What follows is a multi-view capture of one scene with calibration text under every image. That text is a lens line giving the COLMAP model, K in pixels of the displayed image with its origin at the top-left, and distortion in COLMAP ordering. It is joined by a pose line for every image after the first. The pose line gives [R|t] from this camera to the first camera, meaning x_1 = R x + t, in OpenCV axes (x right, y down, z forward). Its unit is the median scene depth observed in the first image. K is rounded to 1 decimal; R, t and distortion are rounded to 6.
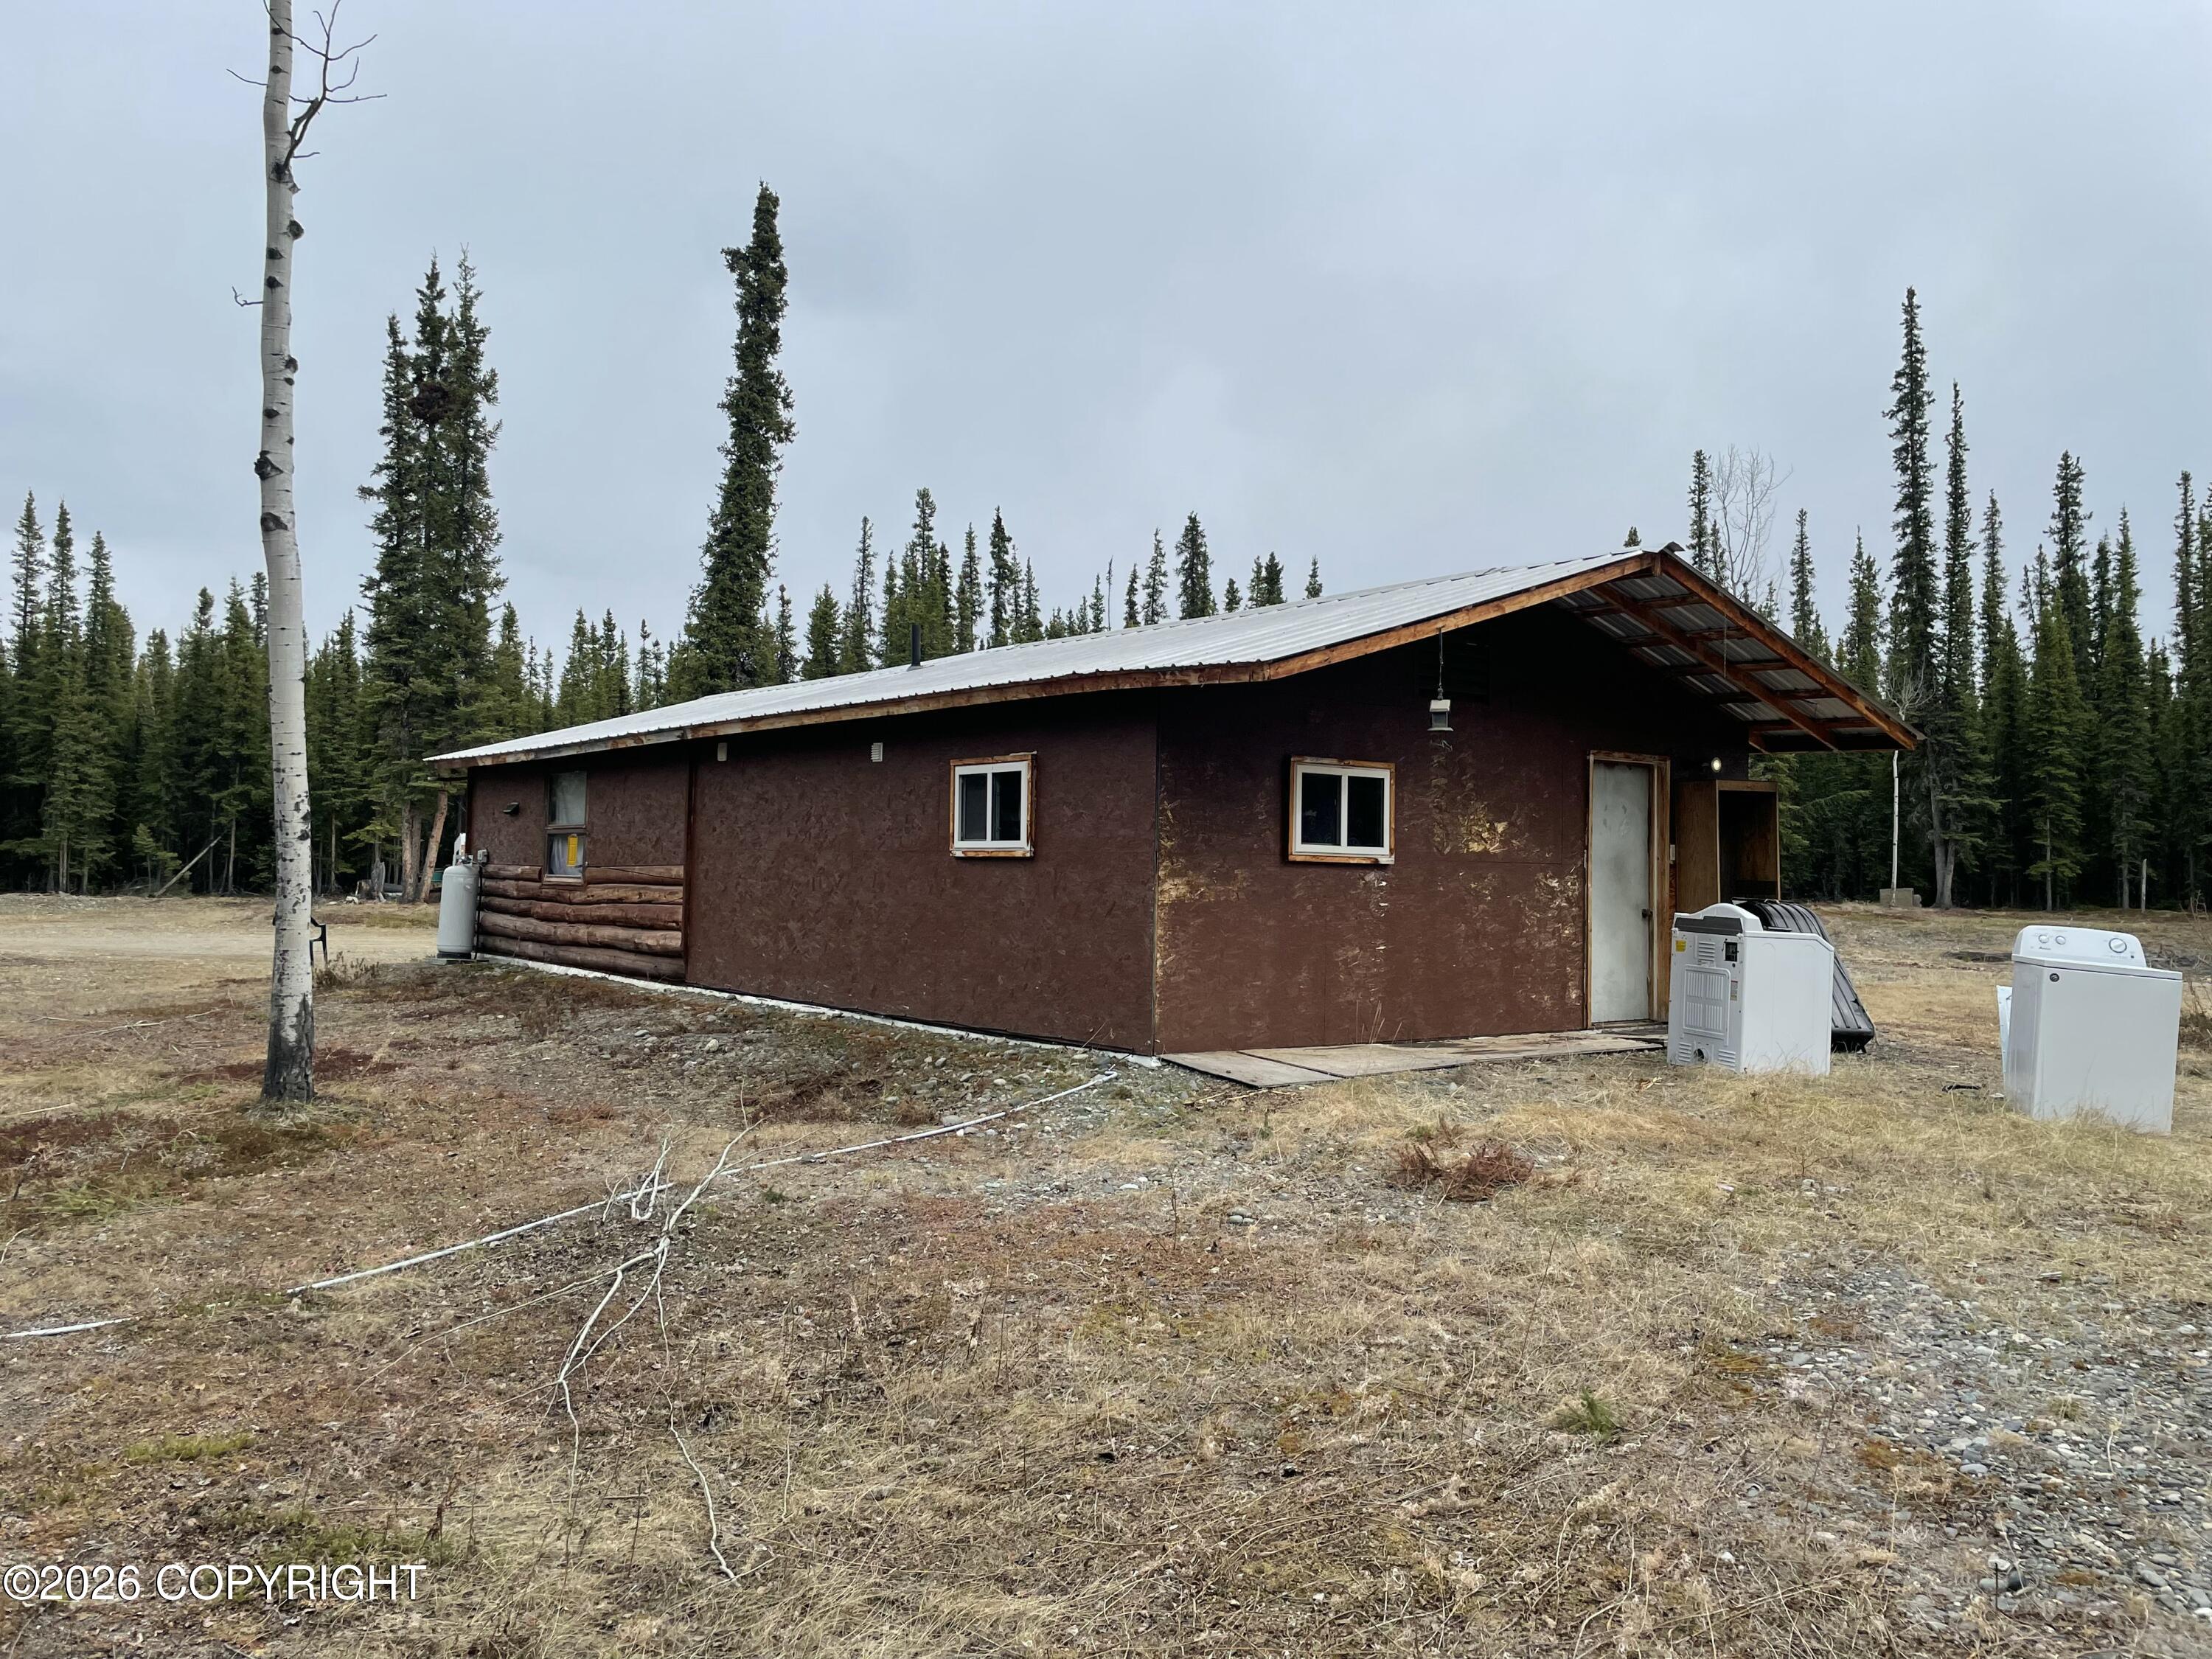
lens RADIAL K [[1686.2, 0, 1107.9], [0, 1686.2, 834.4], [0, 0, 1]] dist [0.028011, -0.005963]
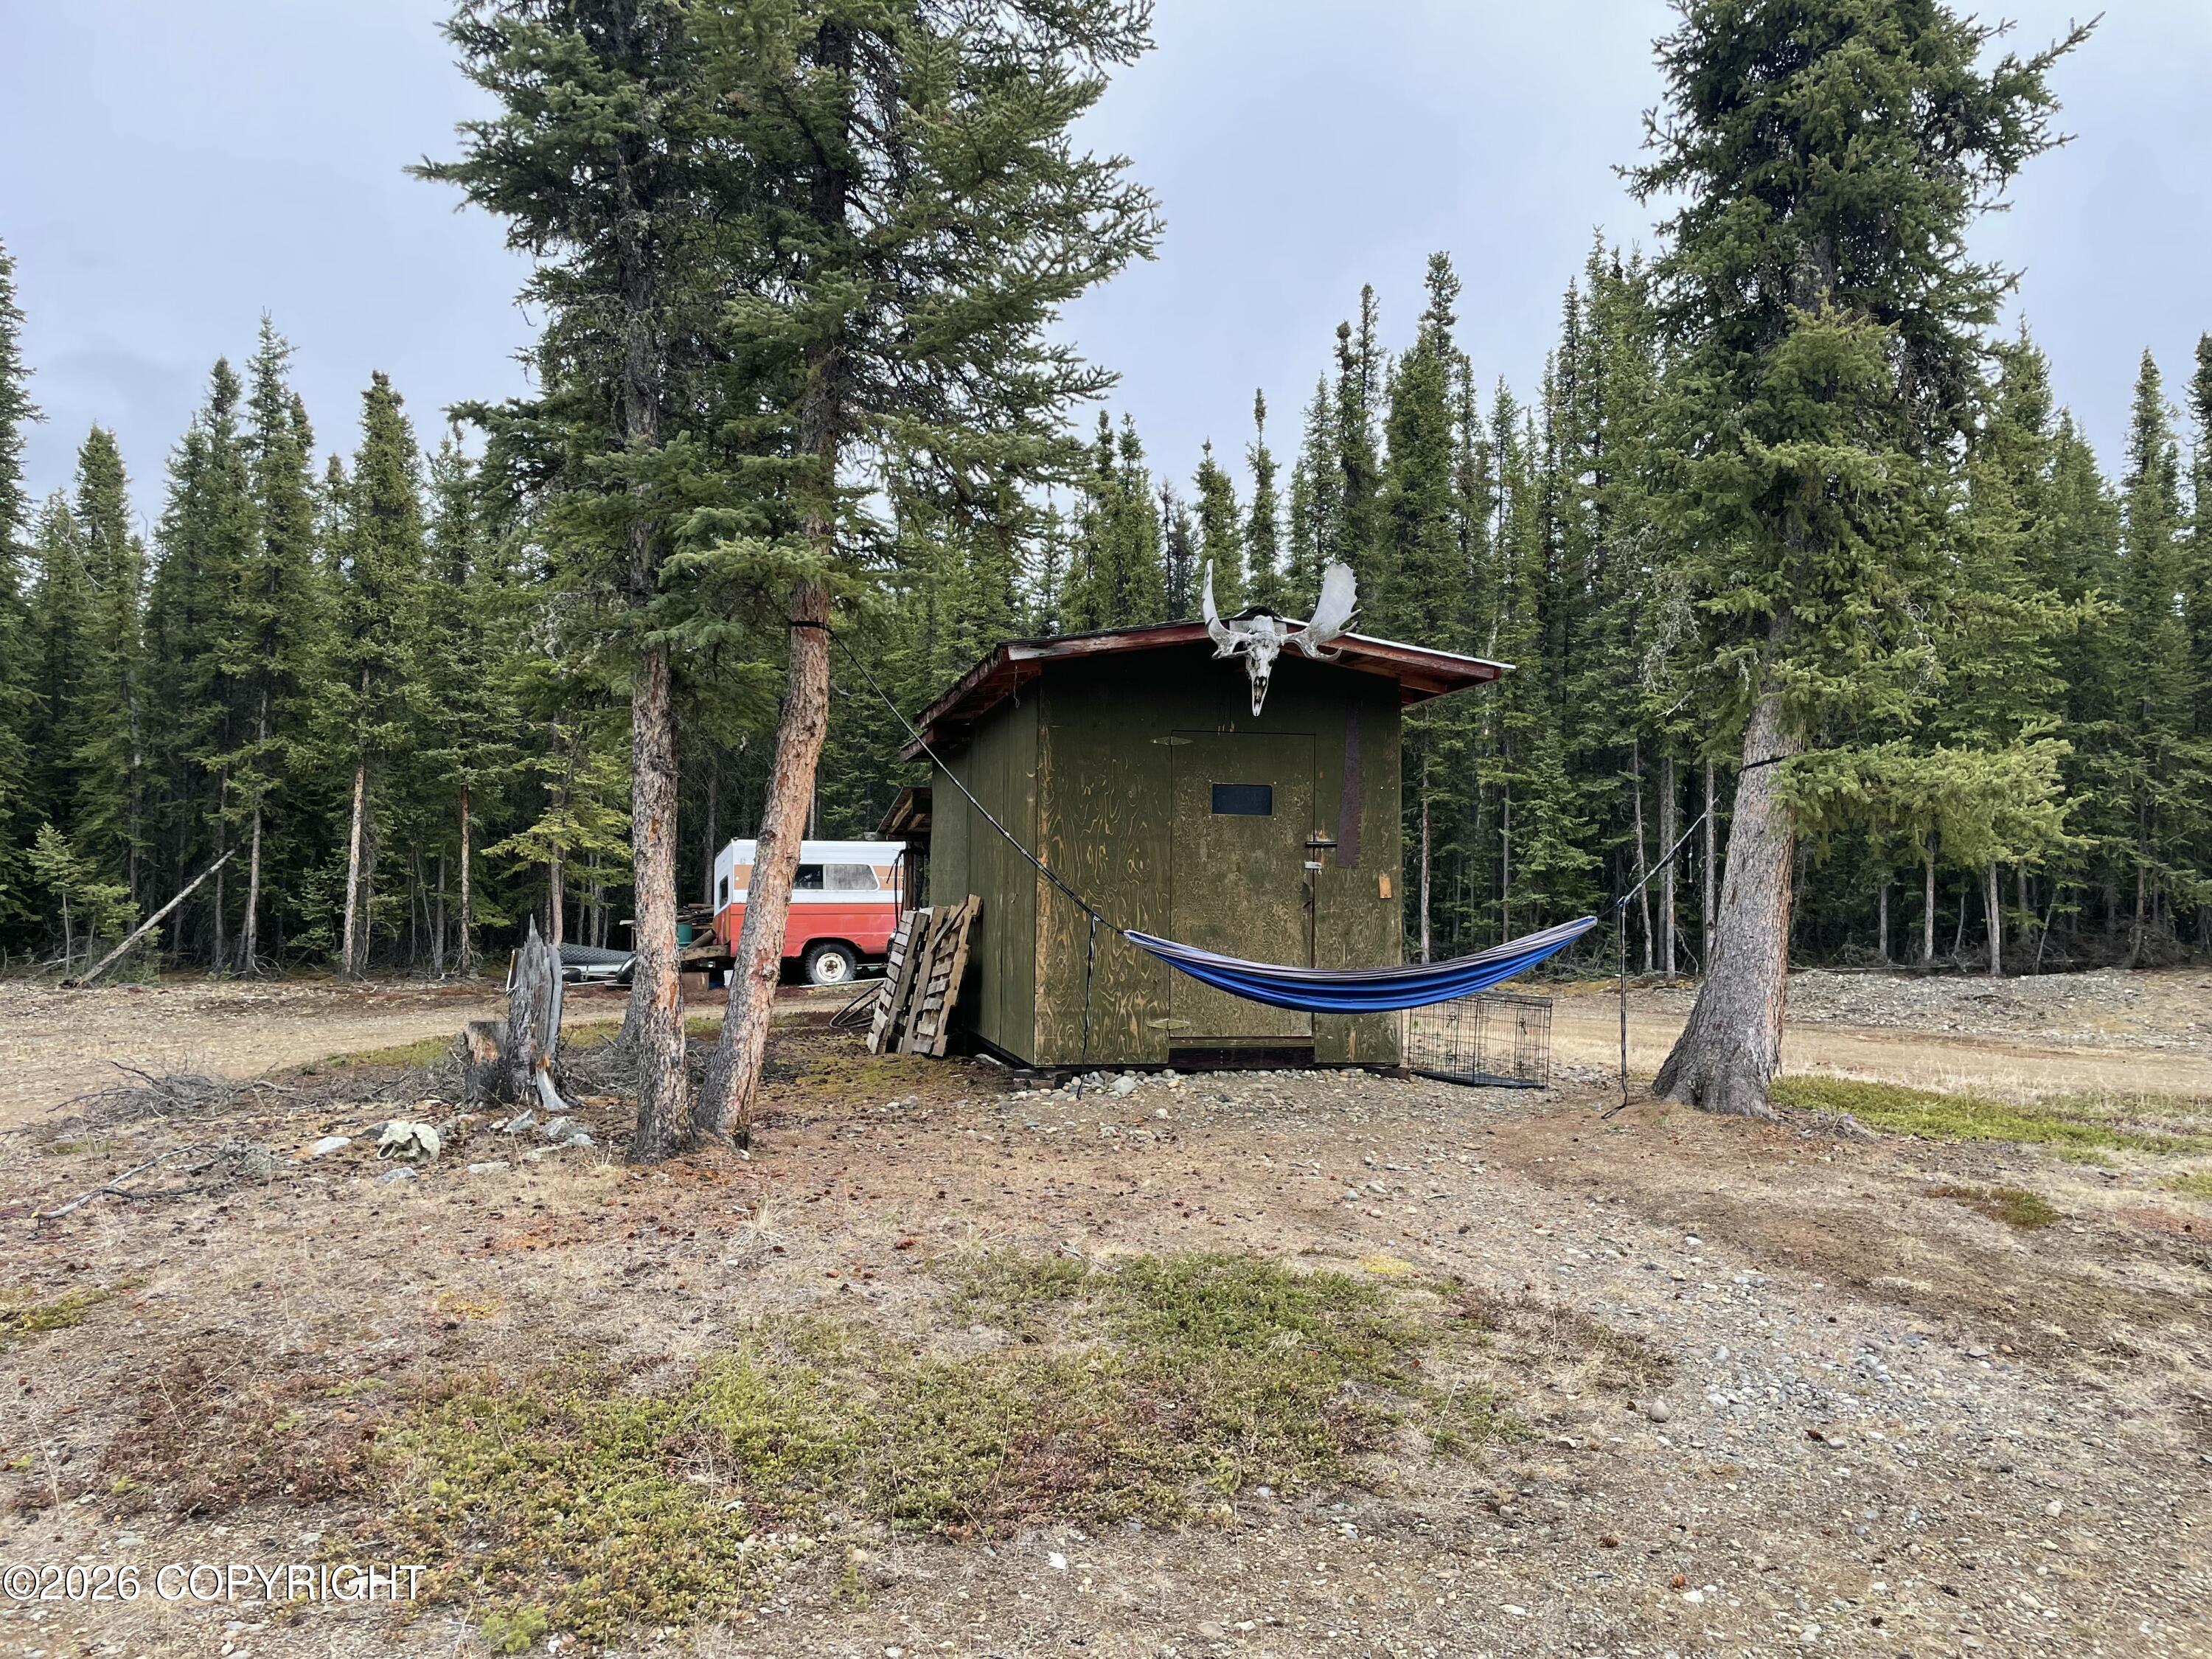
lens RADIAL K [[1686.2, 0, 1105.5], [0, 1686.2, 838.1], [0, 0, 1]] dist [0.028011, -0.005963]
pose [[0.995018, -0.013555, -0.098768, -0.240388], [0.012850, 0.999887, -0.007773, 0.004649], [0.098862, 0.006465, 0.995080, 0.566131]]
